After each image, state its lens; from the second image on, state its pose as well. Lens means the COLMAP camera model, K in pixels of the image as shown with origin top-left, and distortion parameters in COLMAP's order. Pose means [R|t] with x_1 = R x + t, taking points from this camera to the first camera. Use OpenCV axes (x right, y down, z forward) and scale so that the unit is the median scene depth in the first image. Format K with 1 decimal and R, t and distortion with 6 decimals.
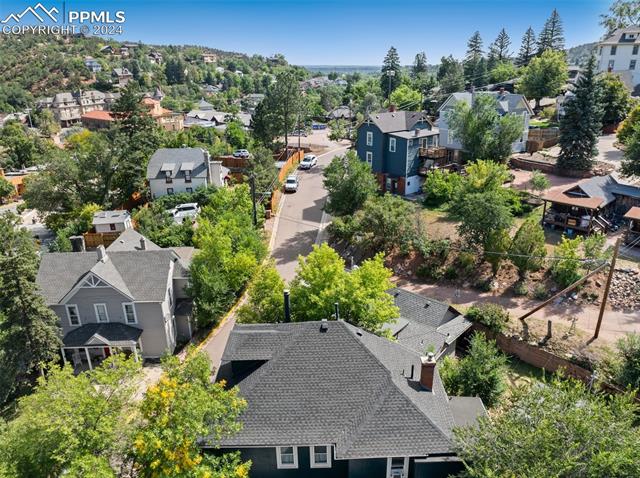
lens RADIAL K [[439.0, 0, 320.0], [0, 439.0, 239.0], [0, 0, 1]] dist [-0.040992, 0.010238]
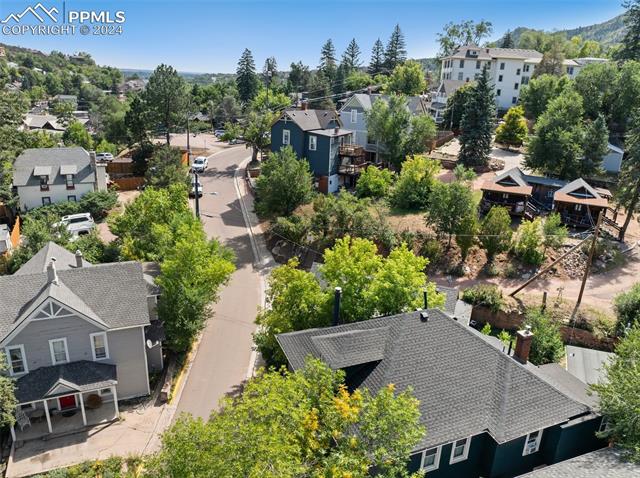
lens RADIAL K [[455.3, 0, 320.0], [0, 455.3, 239.0], [0, 0, 1]] dist [-0.046469, 0.013873]
pose [[0.933303, -0.067534, 0.352683, -0.200031], [0.076247, 0.997030, -0.010854, 0.010544], [-0.350902, 0.037021, 0.935680, 0.059157]]
